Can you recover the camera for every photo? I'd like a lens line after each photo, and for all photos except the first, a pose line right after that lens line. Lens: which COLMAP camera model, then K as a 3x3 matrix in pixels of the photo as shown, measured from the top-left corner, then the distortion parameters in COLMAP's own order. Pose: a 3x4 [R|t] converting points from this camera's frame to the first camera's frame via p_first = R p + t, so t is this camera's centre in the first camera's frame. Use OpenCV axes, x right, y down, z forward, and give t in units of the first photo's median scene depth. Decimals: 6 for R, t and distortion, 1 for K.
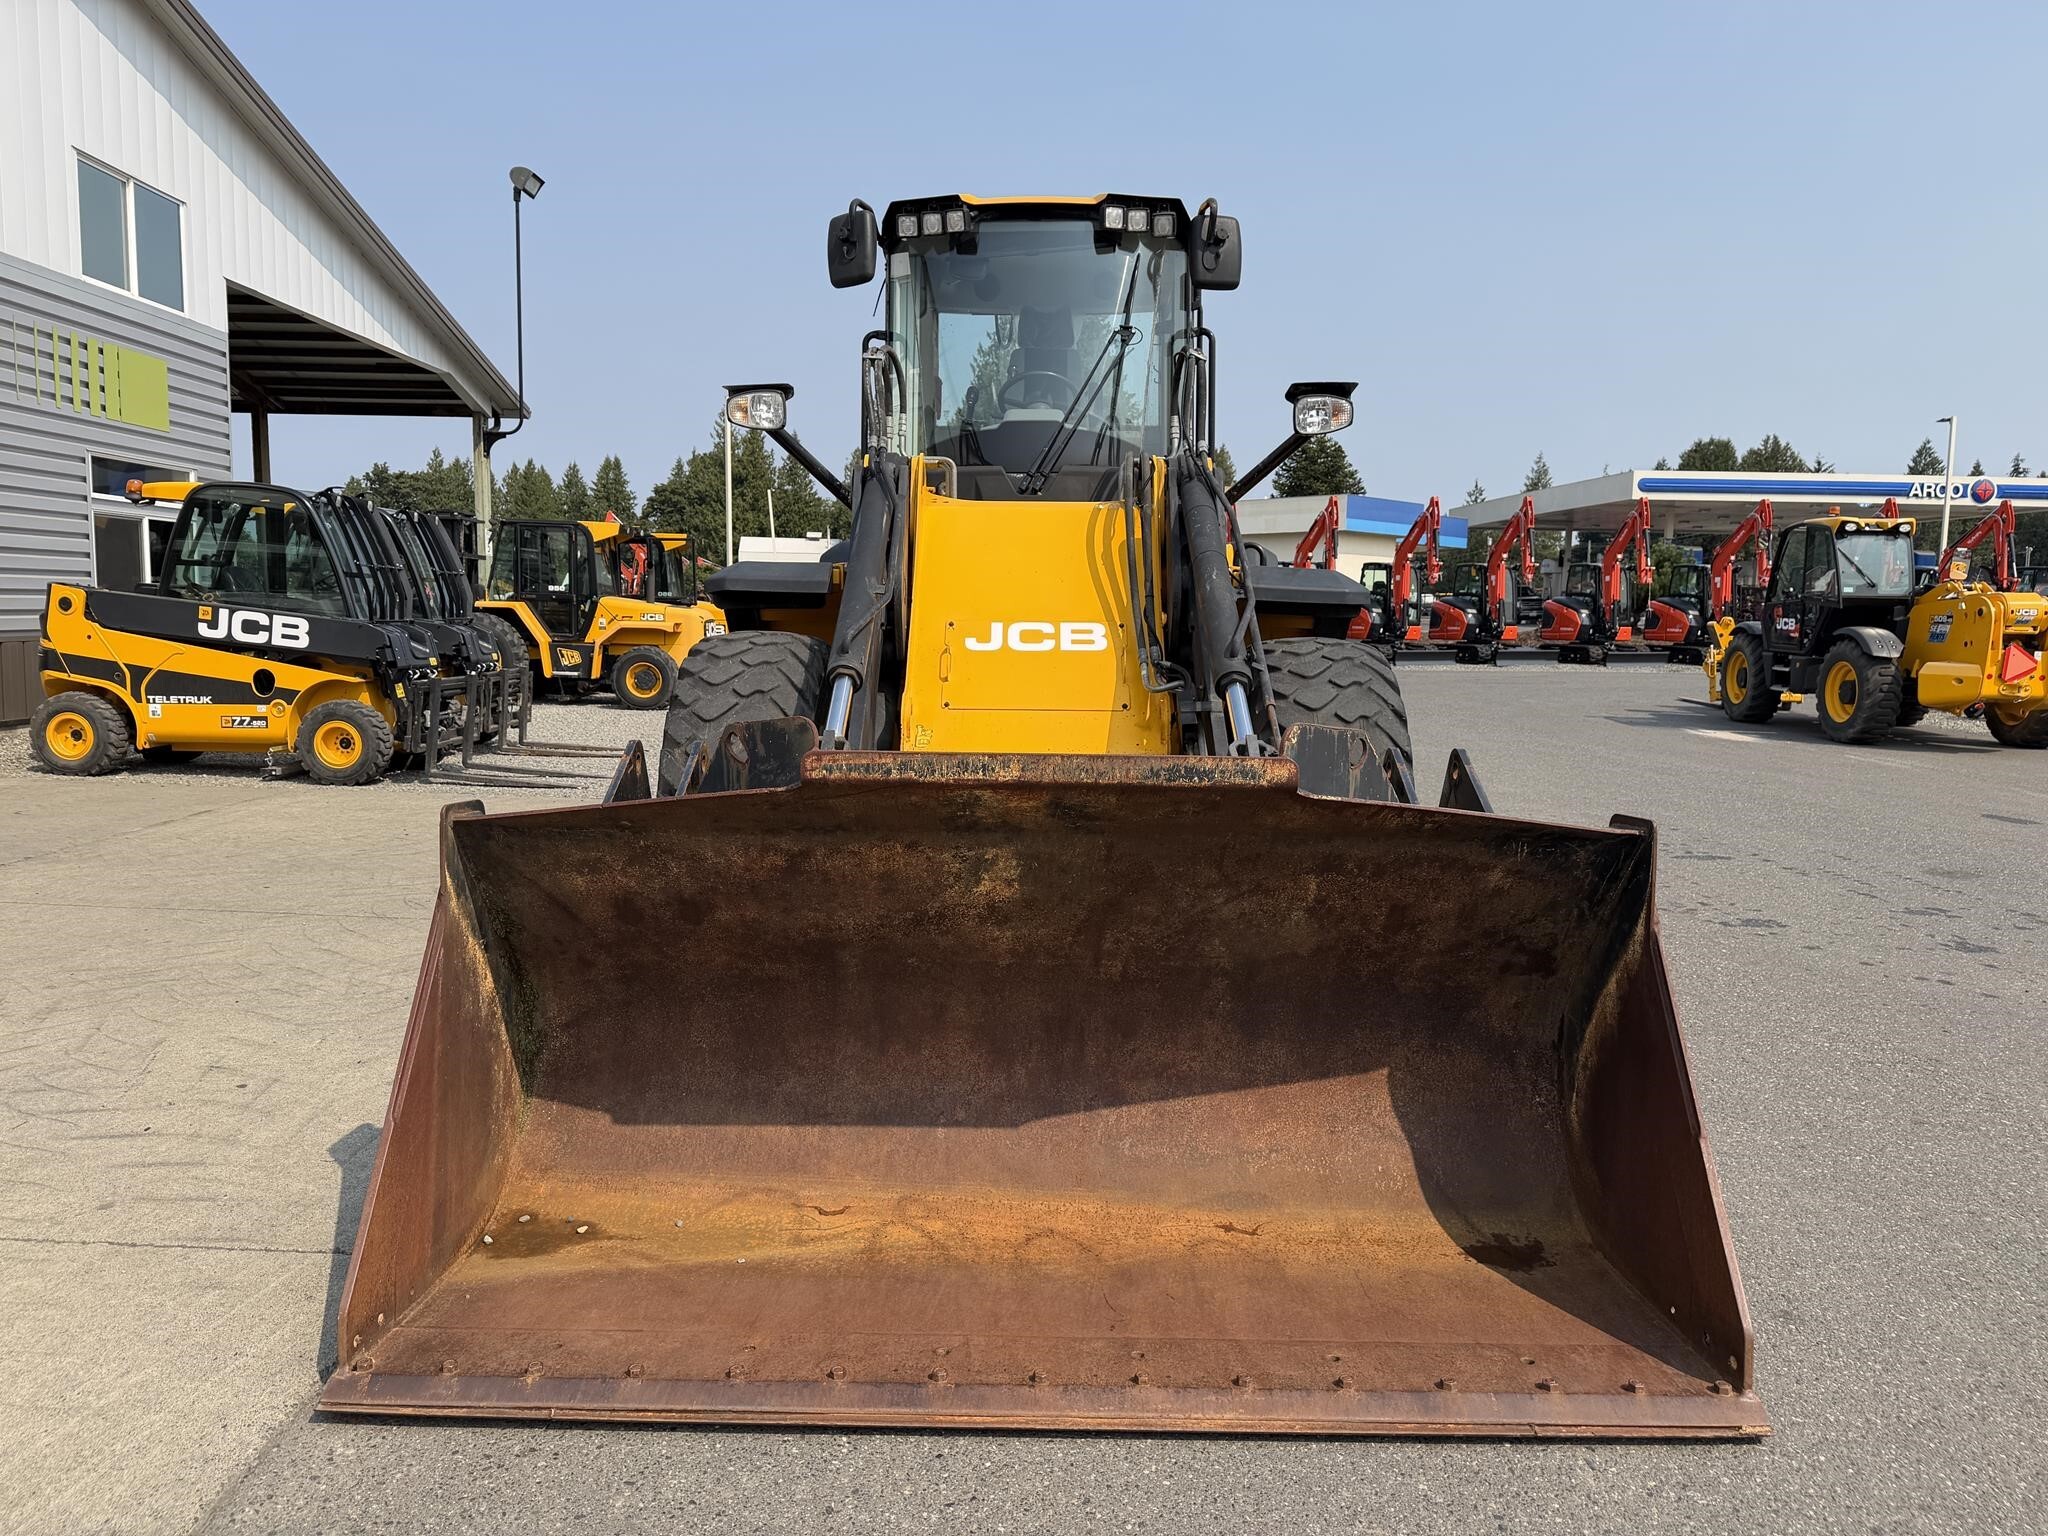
lens RADIAL K [[1446.9, 0, 1017.0], [0, 1446.9, 777.9], [0, 0, 1]] dist [0.052033, -0.050111]
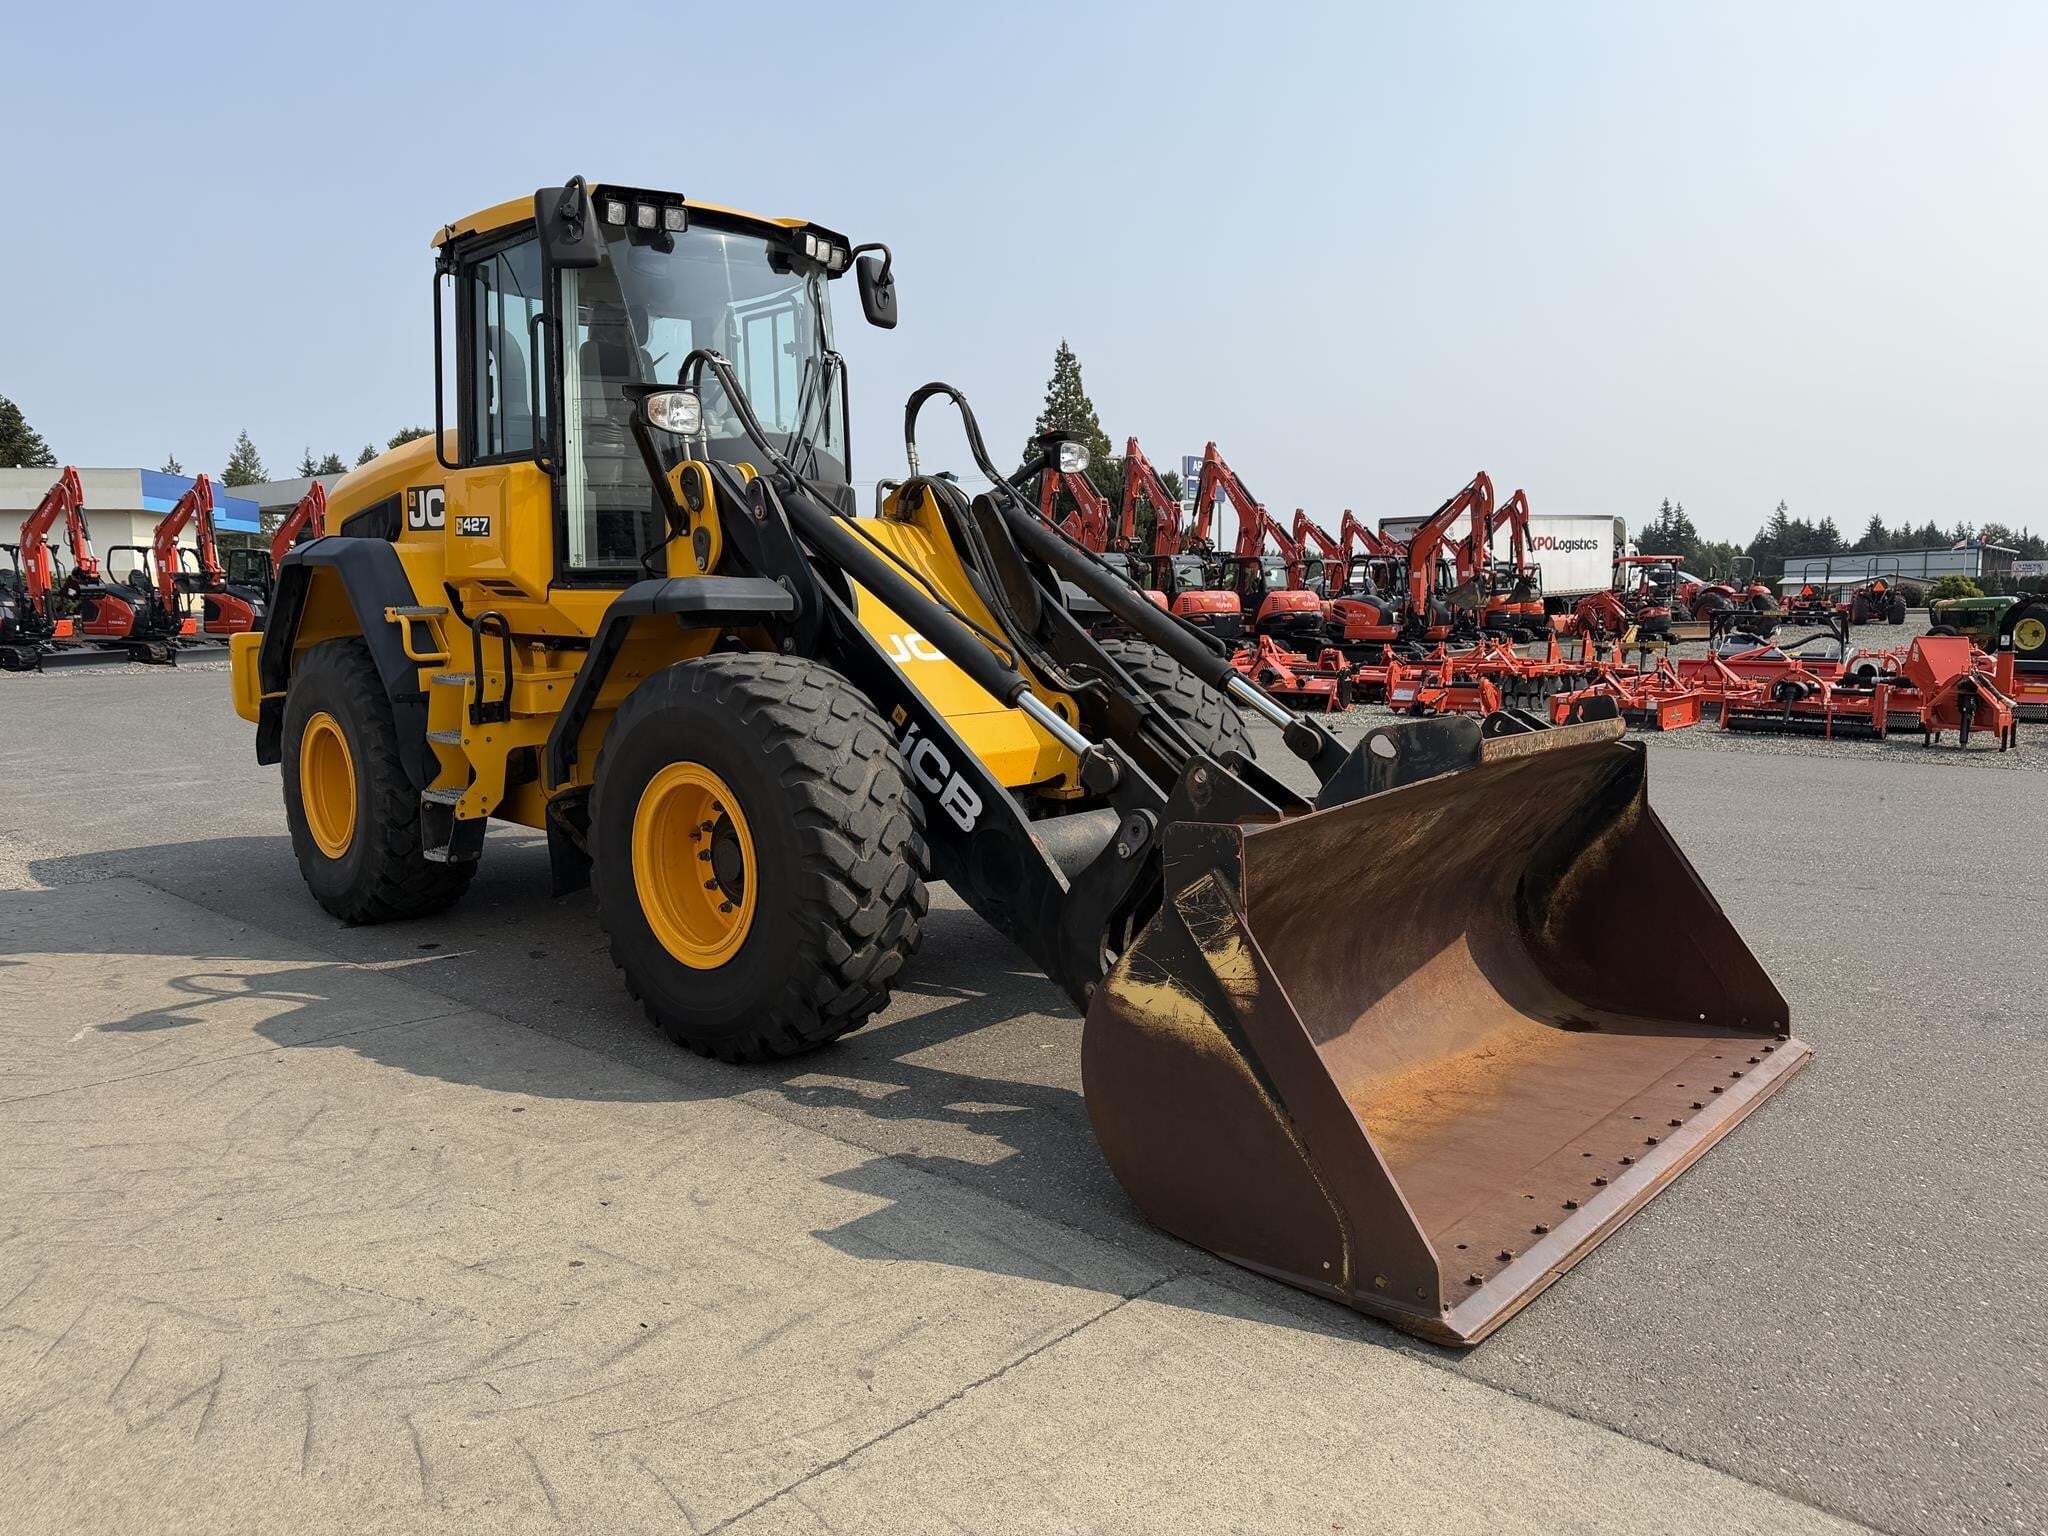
lens RADIAL K [[1446.9, 0, 1011.5], [0, 1446.9, 760.6], [0, 0, 1]] dist [0.052033, -0.050111]
pose [[0.656197, -0.096343, 0.748414, -0.642595], [0.097850, 0.994306, 0.042204, -0.044665], [-0.748218, 0.045538, 0.661888, 0.209454]]
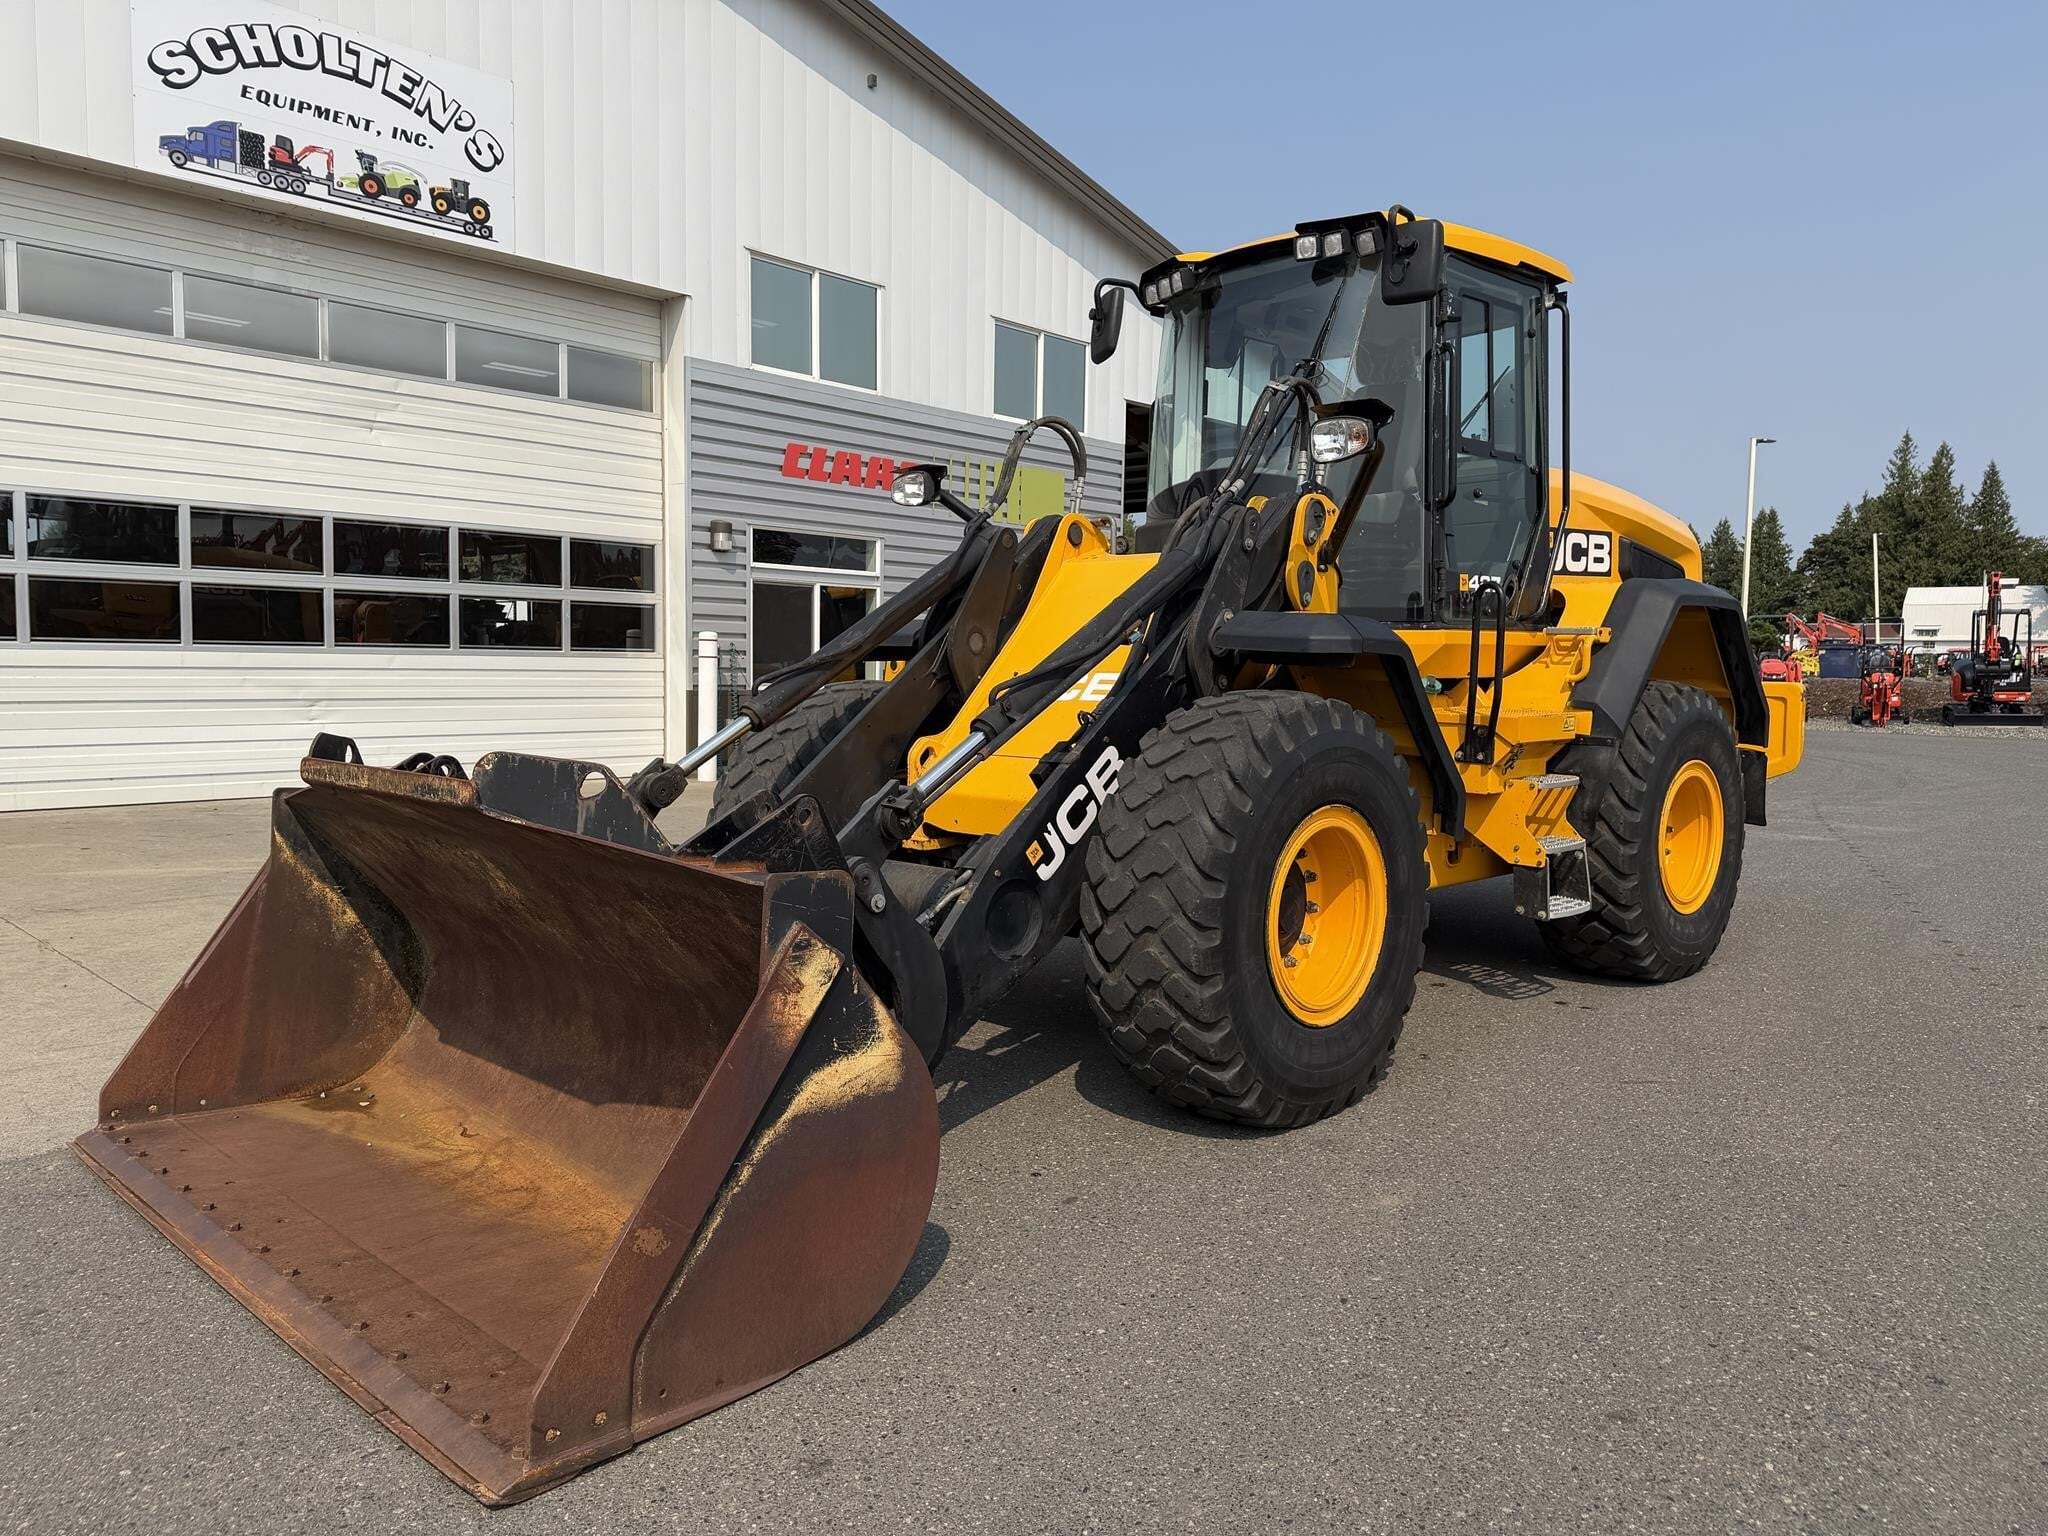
lens RADIAL K [[1446.9, 0, 1020.7], [0, 1446.9, 779.7], [0, 0, 1]] dist [0.052033, -0.050111]
pose [[0.724562, 0.052248, -0.687226, 0.580495], [-0.081422, 0.996629, -0.010073, -0.018533], [0.684383, 0.063254, 0.726374, 0.210334]]
